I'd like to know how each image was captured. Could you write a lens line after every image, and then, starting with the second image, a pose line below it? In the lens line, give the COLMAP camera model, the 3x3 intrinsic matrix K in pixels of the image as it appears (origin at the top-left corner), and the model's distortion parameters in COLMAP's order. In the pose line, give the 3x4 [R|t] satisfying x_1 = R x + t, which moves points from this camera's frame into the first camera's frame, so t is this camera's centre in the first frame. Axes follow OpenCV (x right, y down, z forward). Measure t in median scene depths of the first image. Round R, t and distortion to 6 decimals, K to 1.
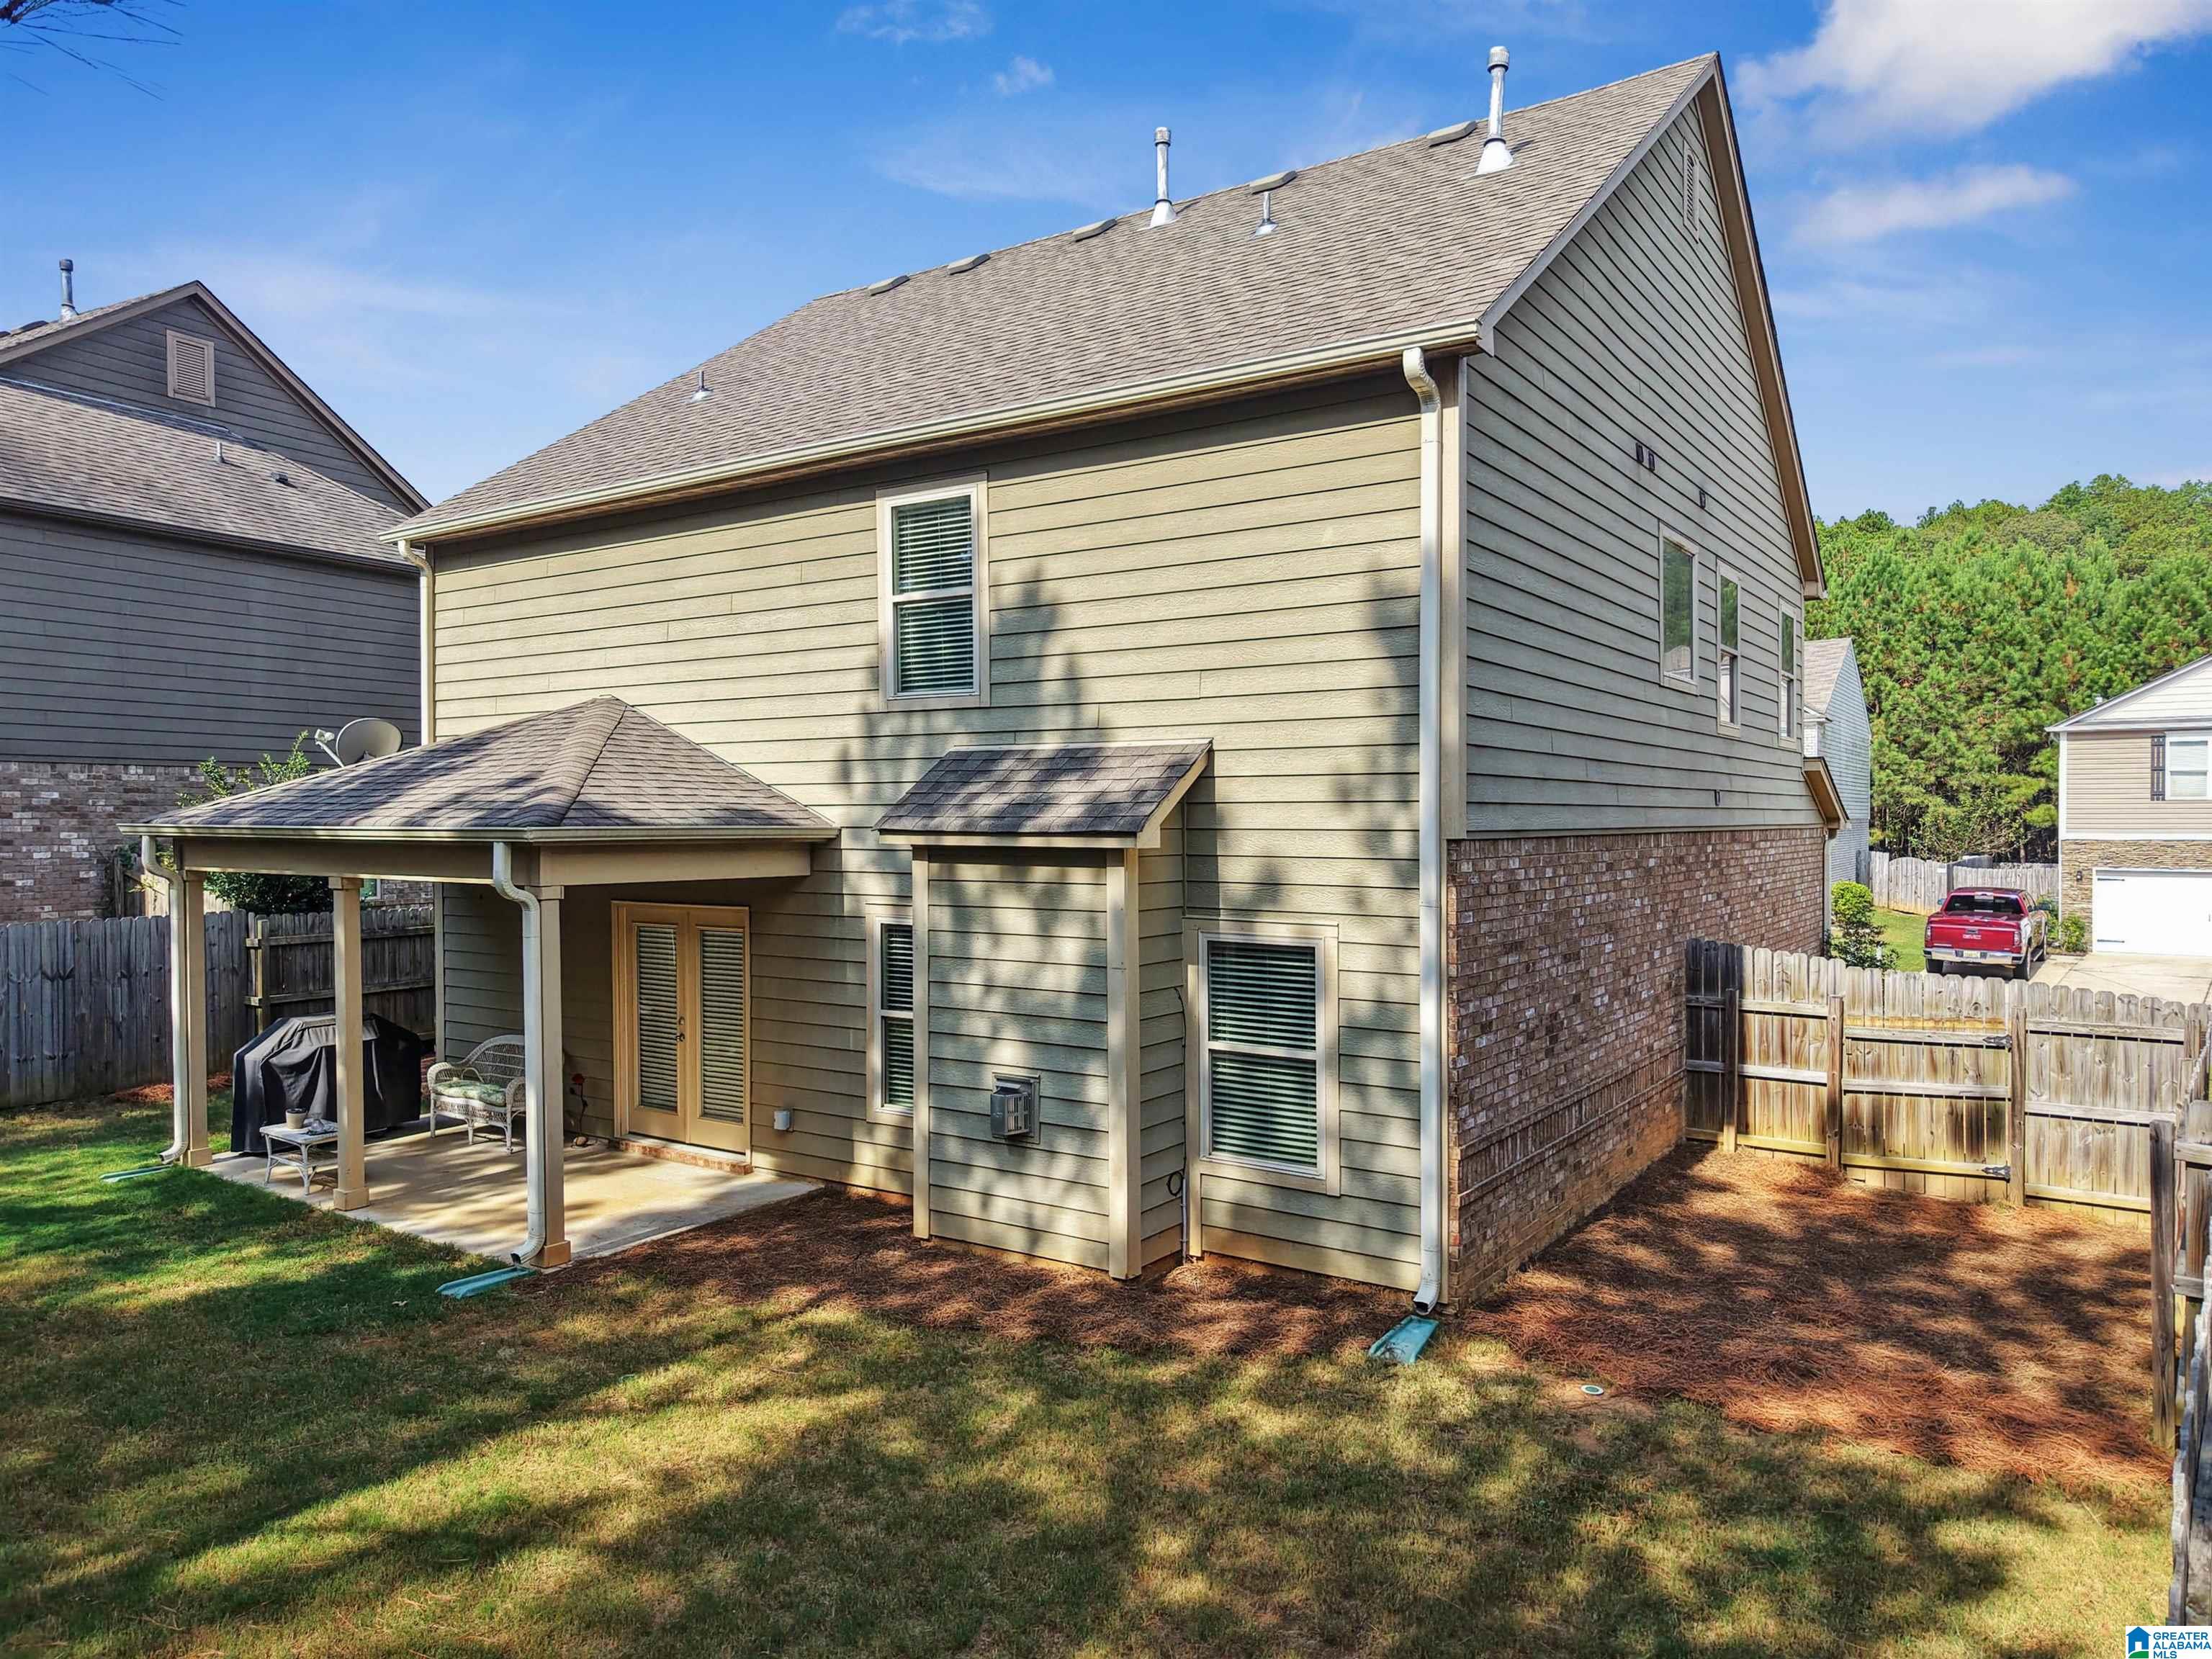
lens RADIAL K [[1504.8, 0, 1106.0], [0, 1504.8, 829.5], [0, 0, 1]] dist [0.068948, -0.099494]
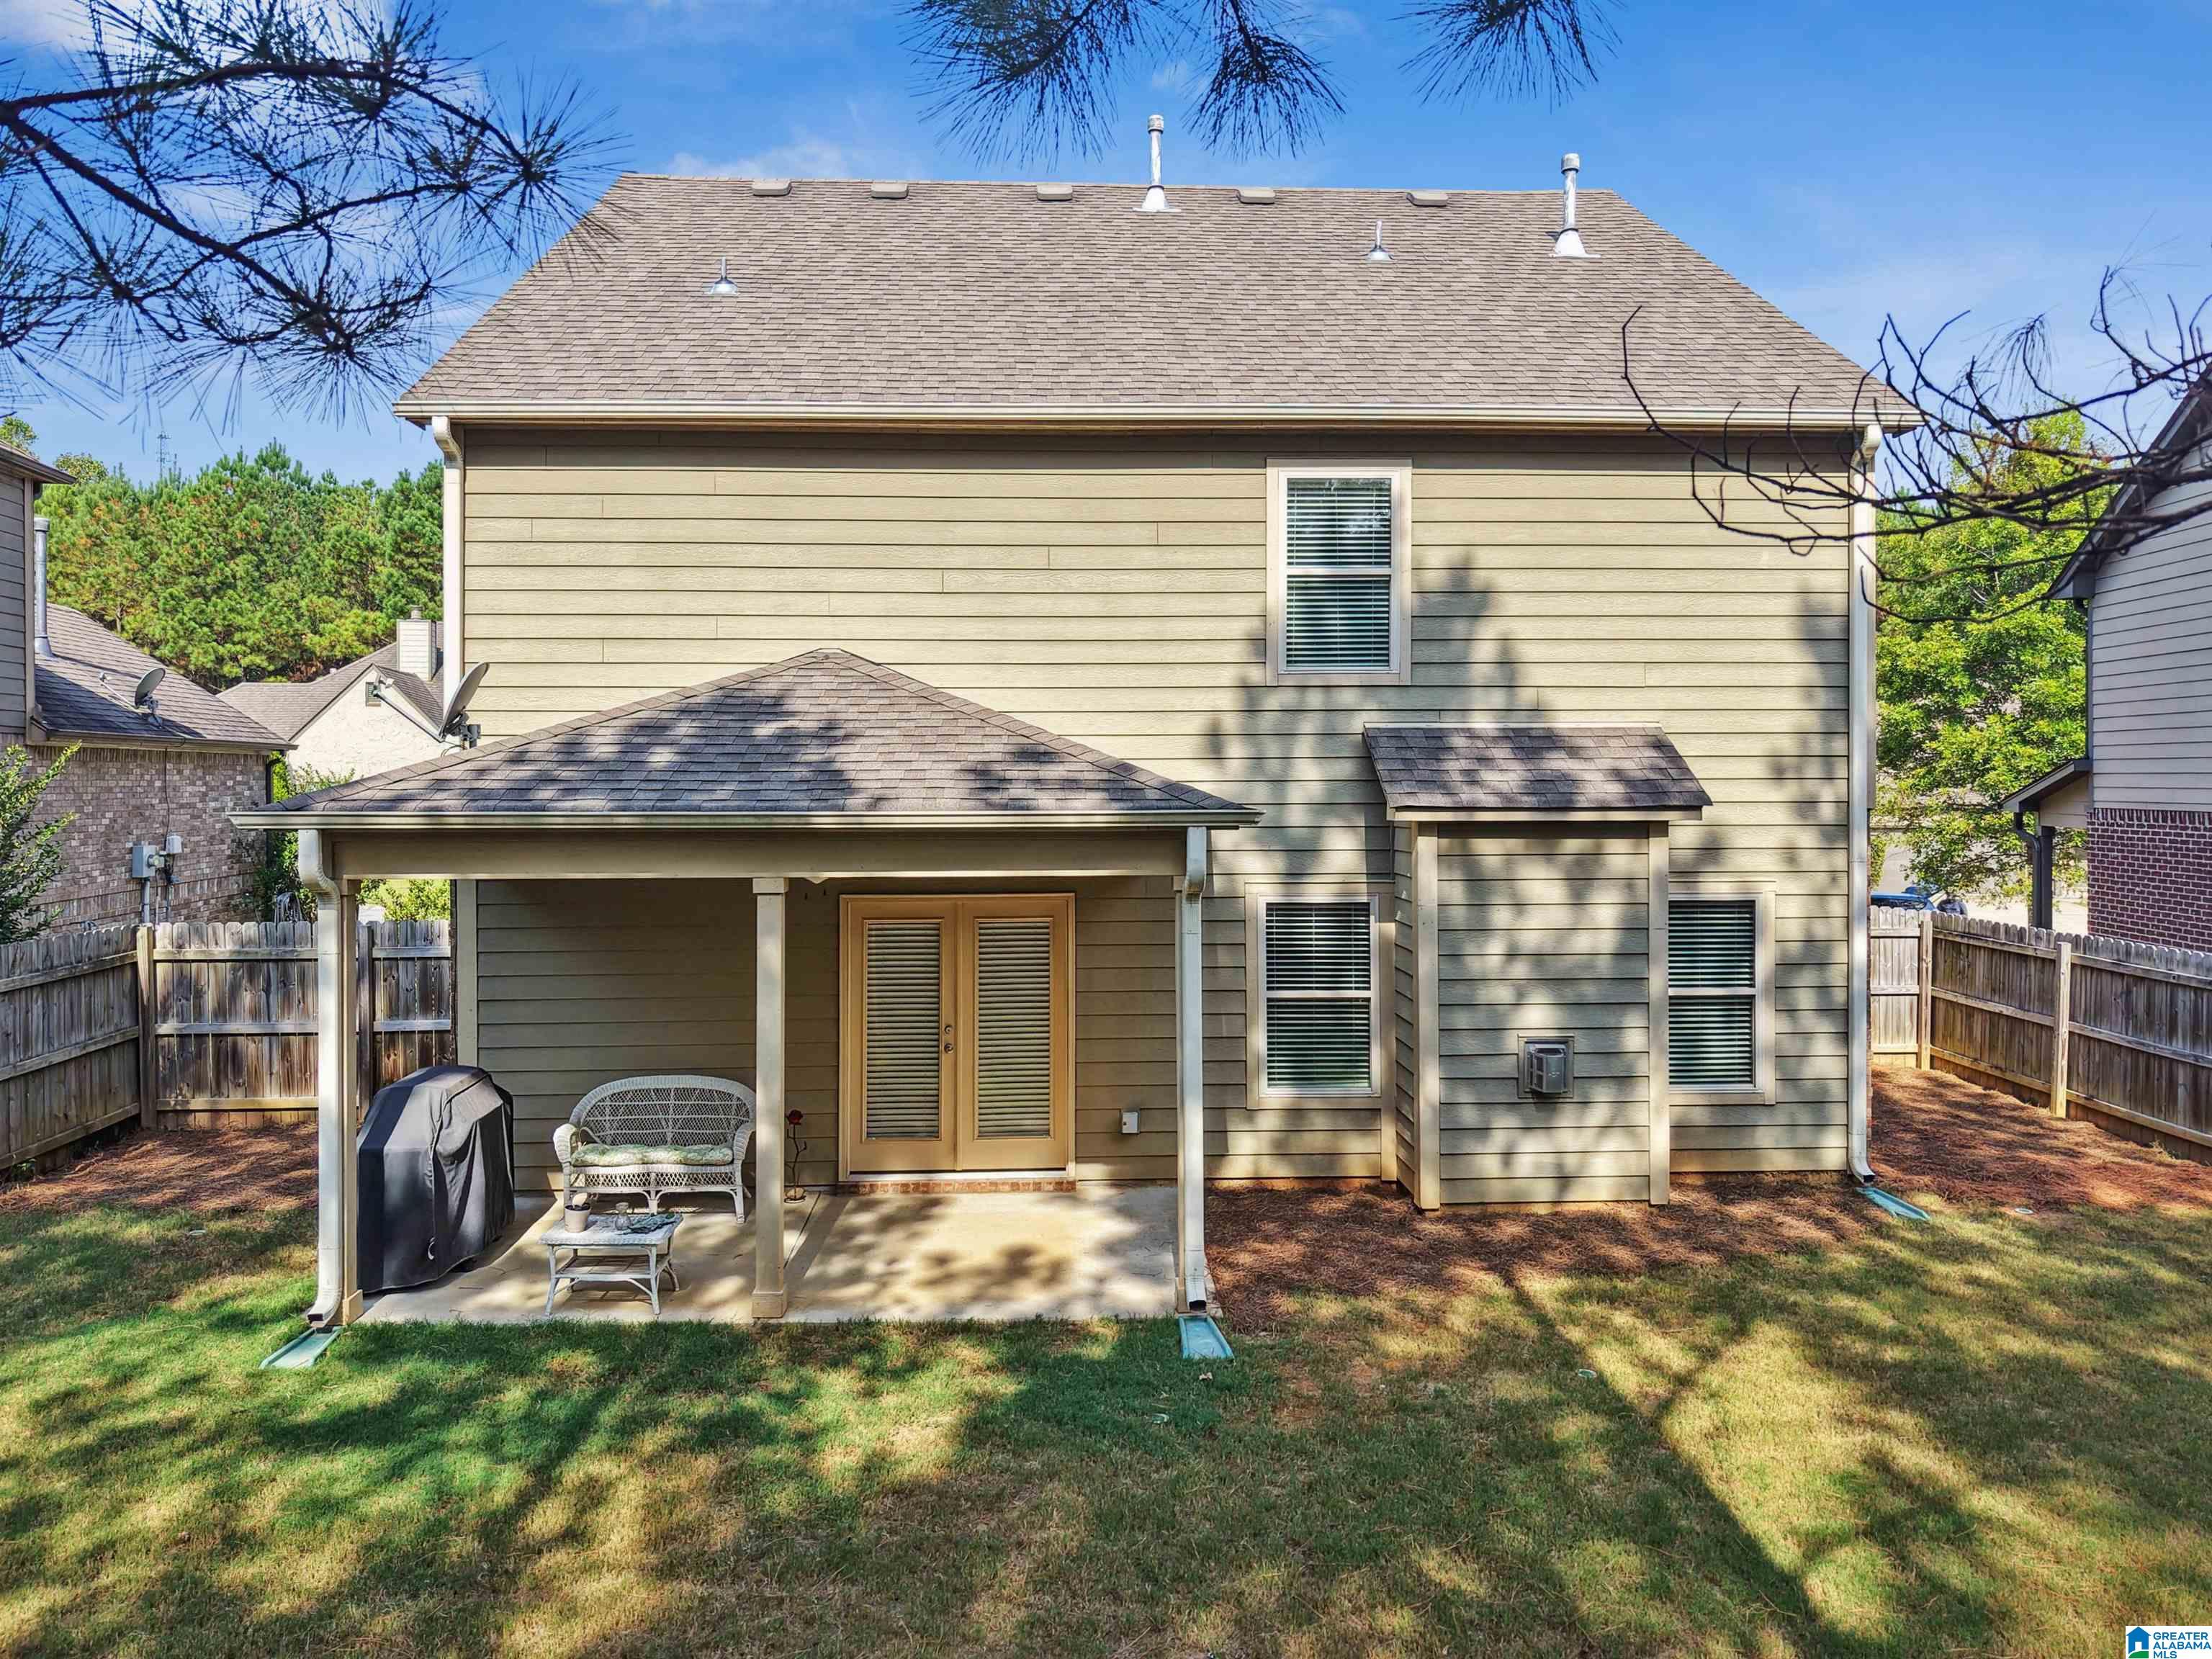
lens RADIAL K [[1509.5, 0, 1116.4], [0, 1509.5, 768.6], [0, 0, 1]] dist [0.006704, -0.004112]
pose [[0.795568, 0.000092, 0.605864, -0.943545], [0.008744, 0.999894, -0.011633, -0.016012], [-0.605801, 0.014553, 0.795483, 0.331053]]
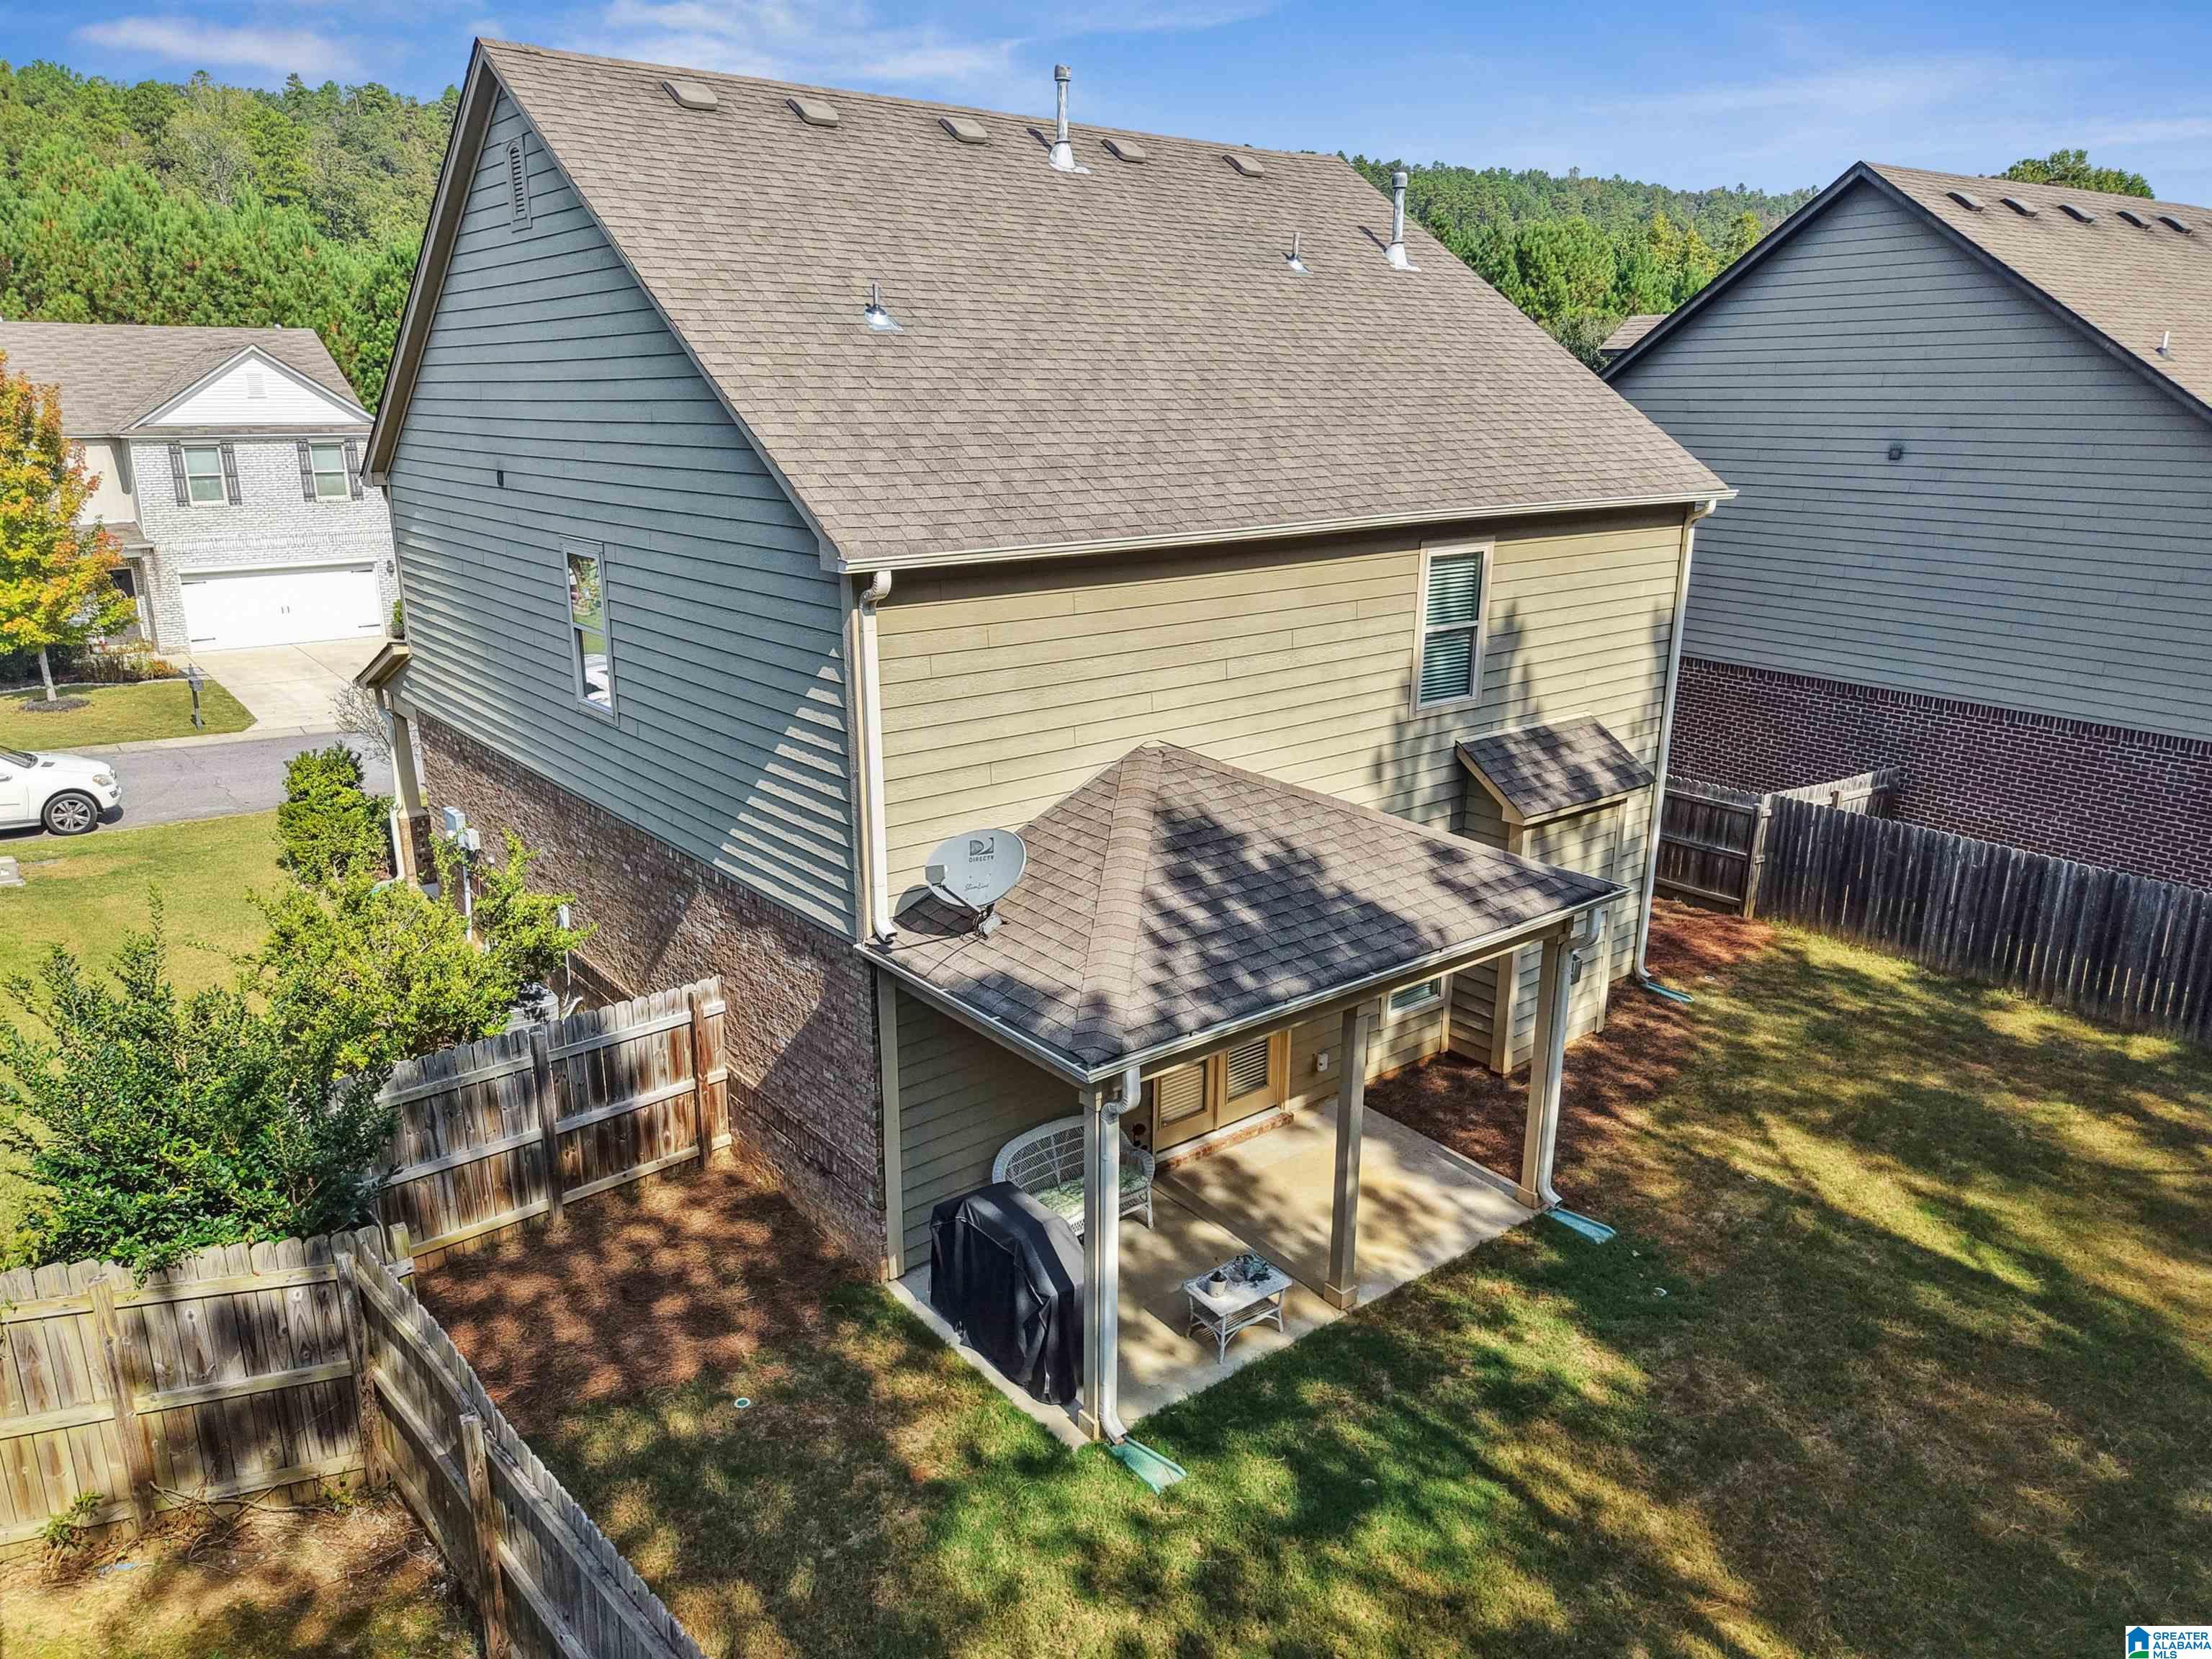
lens RADIAL K [[1495.7, 0, 1096.7], [0, 1495.7, 850.6], [0, 0, 1]] dist [0.004042, 0.000532]
pose [[0.288800, -0.282062, 0.914897, -1.594473], [0.007044, 0.956216, 0.292577, -0.390778], [-0.957364, -0.078051, 0.278142, 1.035956]]
